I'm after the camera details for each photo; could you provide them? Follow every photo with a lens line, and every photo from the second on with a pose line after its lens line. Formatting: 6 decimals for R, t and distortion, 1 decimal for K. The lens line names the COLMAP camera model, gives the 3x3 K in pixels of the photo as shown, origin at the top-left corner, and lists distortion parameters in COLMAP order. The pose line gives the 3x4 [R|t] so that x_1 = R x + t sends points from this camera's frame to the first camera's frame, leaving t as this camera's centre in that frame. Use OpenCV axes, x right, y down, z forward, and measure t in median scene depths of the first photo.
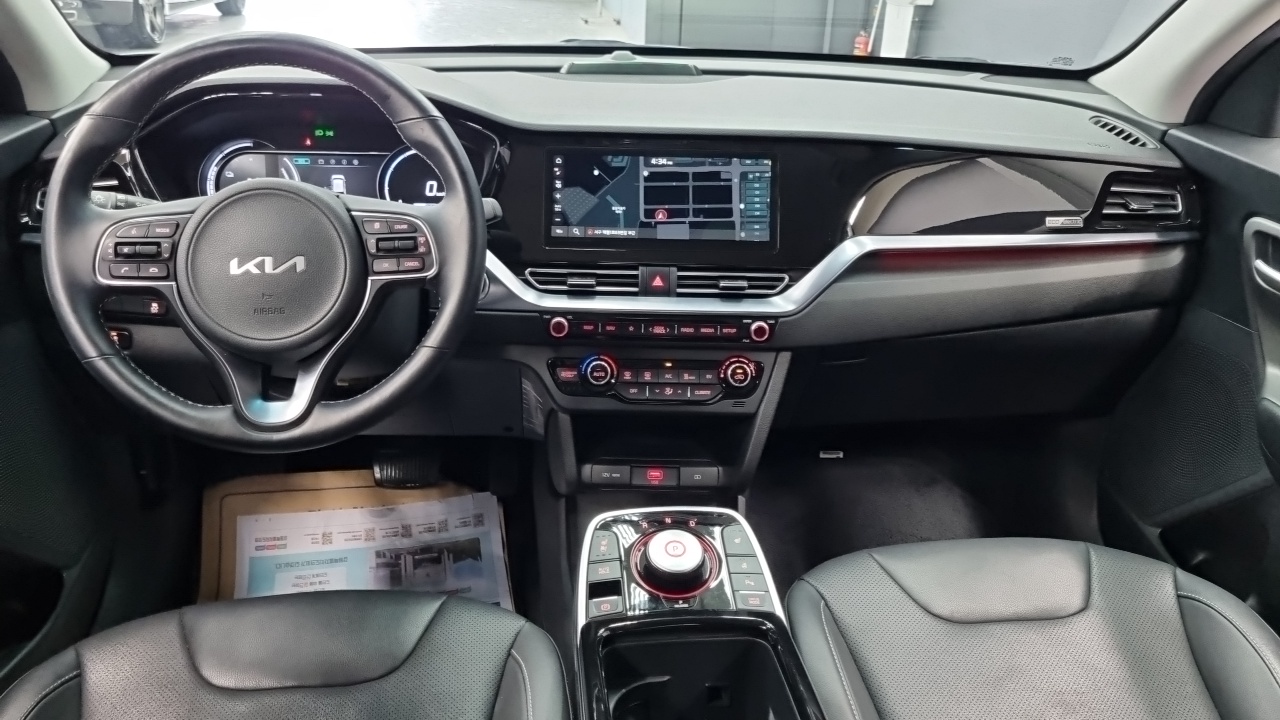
lens RADIAL K [[954.7, 0, 636.1], [0, 954.7, 344.6], [0, 0, 1]] dist [0.018597, -0.001848]
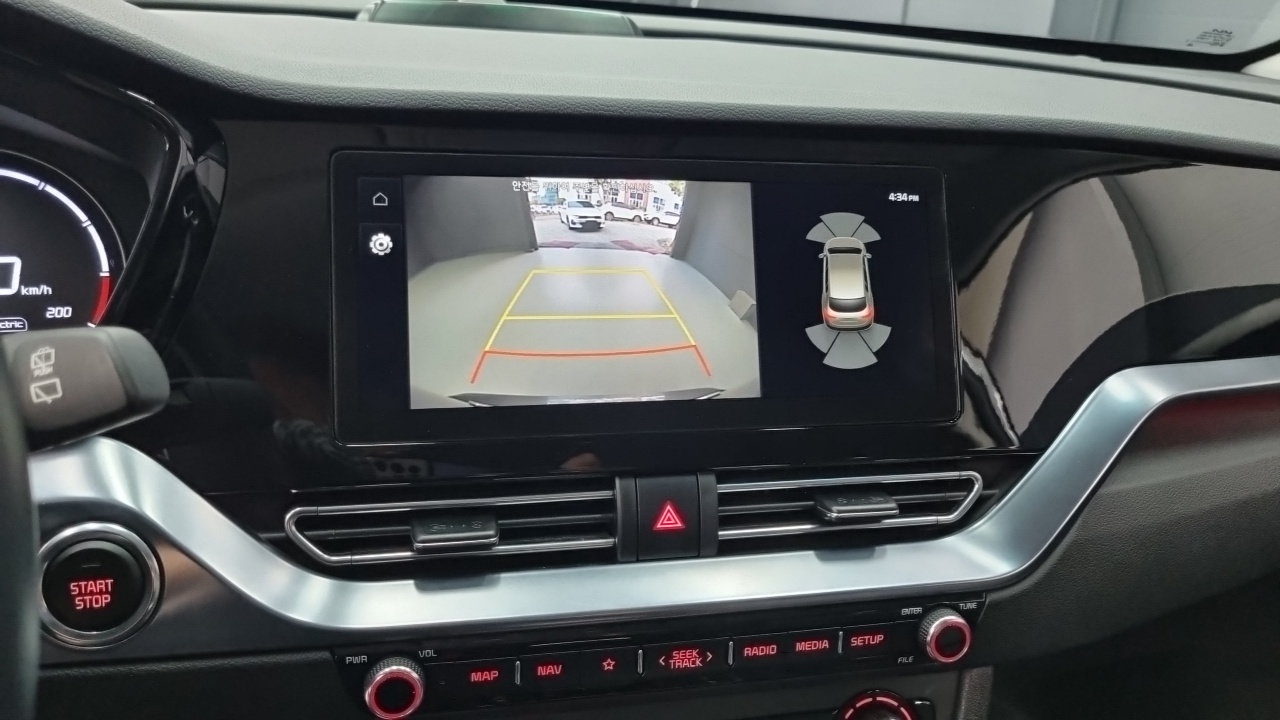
lens RADIAL K [[992.0, 0, 642.8], [0, 992.0, 342.9], [0, 0, 1]] dist [0.011456, 0.000512]
pose [[0.976652, -0.037890, 0.211462, -0.064061], [0.052243, 0.996664, -0.062707, -0.108942], [-0.208380, 0.072290, 0.975373, 0.625886]]
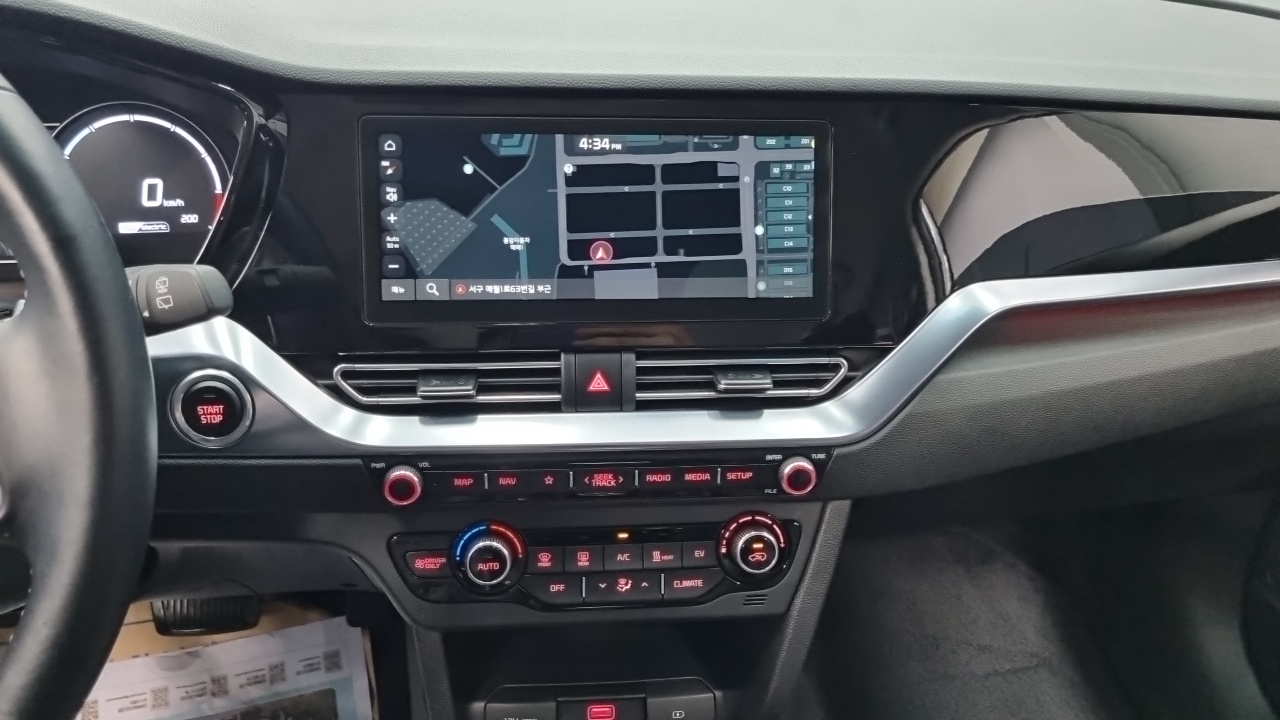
lens RADIAL K [[981.2, 0, 638.1], [0, 981.2, 350.4], [0, 0, 1]] dist [0.017993, 0.001844]
pose [[0.997356, -0.027574, 0.067233, 0.009093], [0.020936, 0.995014, 0.097512, -0.133555], [-0.069587, -0.095847, 0.992961, 0.477196]]
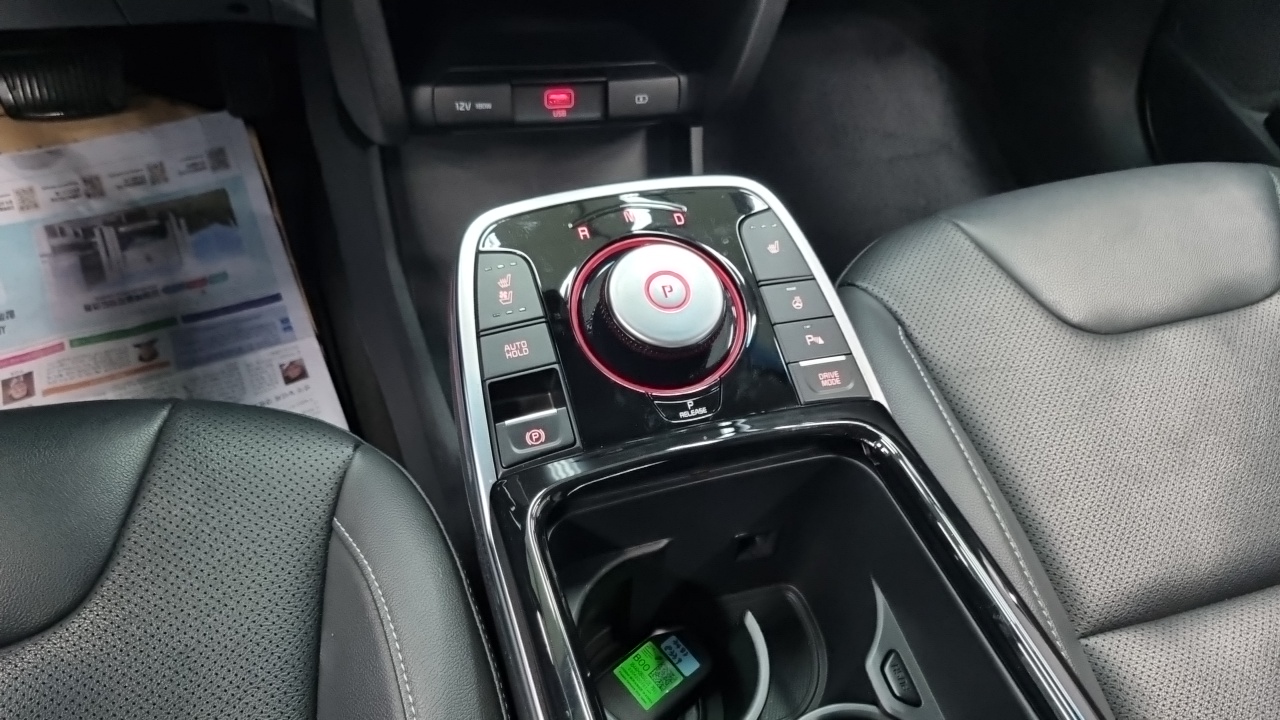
lens RADIAL K [[979.6, 0, 621.5], [0, 979.6, 357.6], [0, 0, 1]] dist [0.018623, -0.000969]
pose [[0.977132, -0.111912, 0.180803, -0.060388], [0.017502, 0.889738, 0.456135, 0.022713], [-0.211914, -0.442540, 0.871350, 0.502781]]
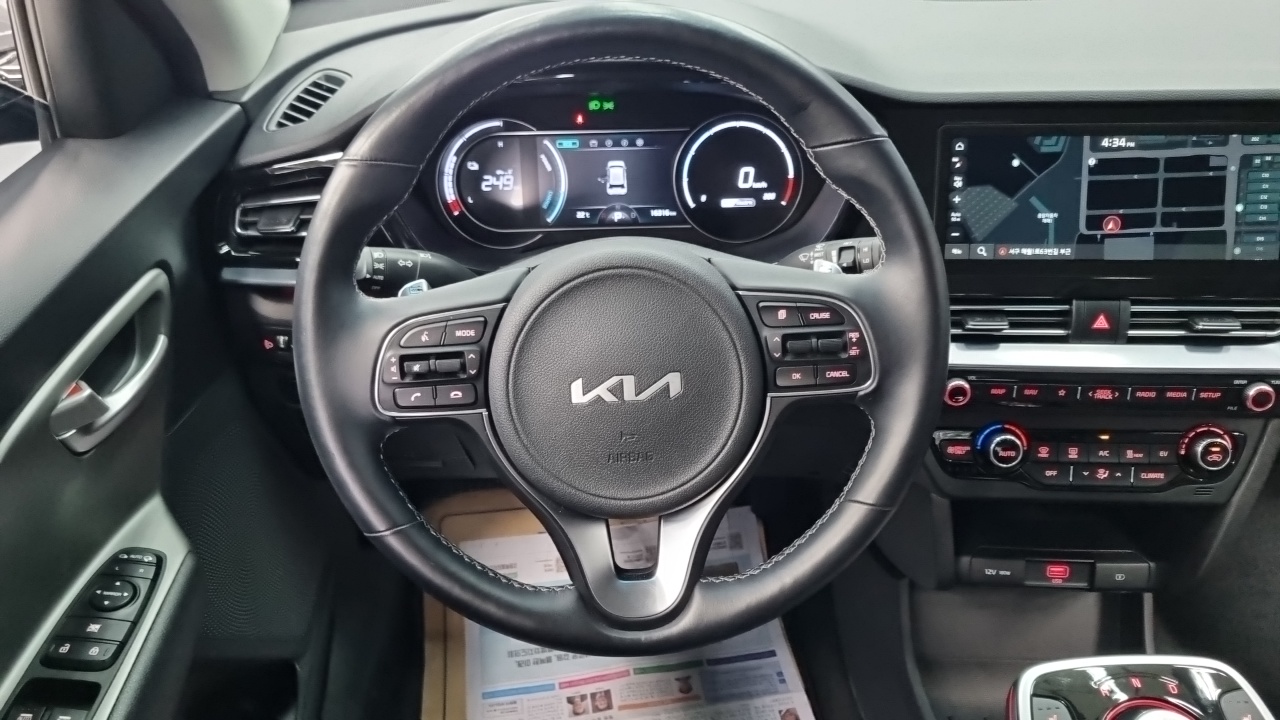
lens RADIAL K [[972.6, 0, 638.9], [0, 972.6, 365.5], [0, 0, 1]] dist [0.019982, -0.007099]
pose [[0.994832, -0.000289, -0.101539, -0.235339], [0.017190, 0.986041, 0.165613, -0.156790], [0.100074, -0.166503, 0.980950, 0.272315]]
